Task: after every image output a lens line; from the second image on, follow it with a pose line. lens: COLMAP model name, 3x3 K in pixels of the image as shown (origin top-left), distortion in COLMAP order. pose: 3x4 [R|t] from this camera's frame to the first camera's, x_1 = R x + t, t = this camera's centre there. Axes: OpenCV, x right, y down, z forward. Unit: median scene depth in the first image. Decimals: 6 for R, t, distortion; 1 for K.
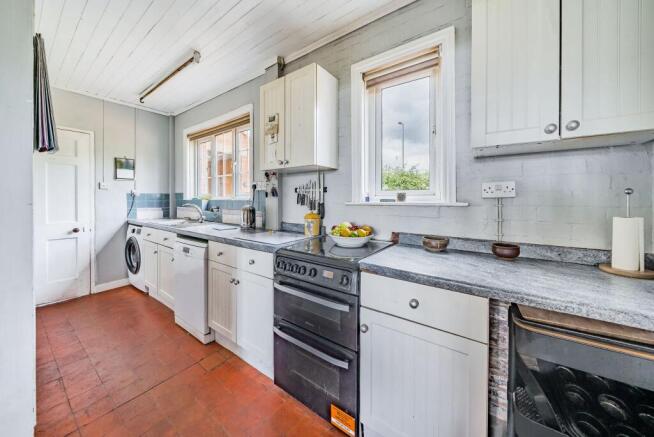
lens RADIAL K [[226.1, 0, 325.9], [0, 226.1, 199.4], [0, 0, 1]] dist [-0.002554, 0.000026]
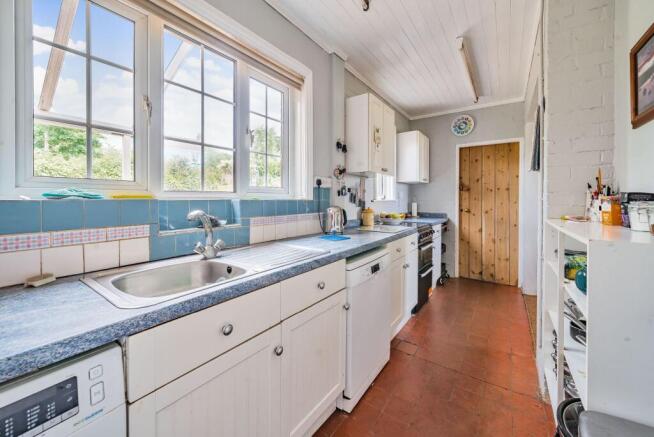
lens RADIAL K [[252.1, 0, 327.3], [0, 252.1, 202.2], [0, 0, 1]] dist [0.001117, 0.000020]
pose [[-0.006980, -0.007845, 0.999945, -1.318915], [0.004421, 0.999959, 0.007876, 0.007268], [-0.999966, 0.004475, -0.006945, 1.077208]]
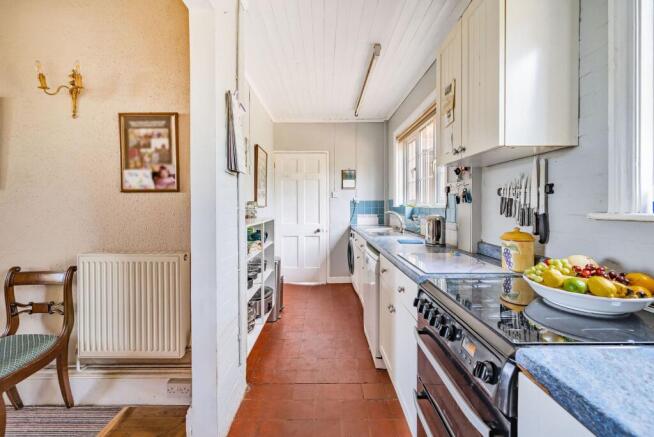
lens RADIAL K [[266.7, 0, 326.3], [0, 266.7, 207.5], [0, 0, 1]] dist [0.002471, 0.000211]
pose [[0.584276, 0.004580, -0.811542, 0.174452], [-0.000471, 0.999986, 0.005305, -0.001713], [0.811555, -0.002718, 0.584270, 0.188859]]
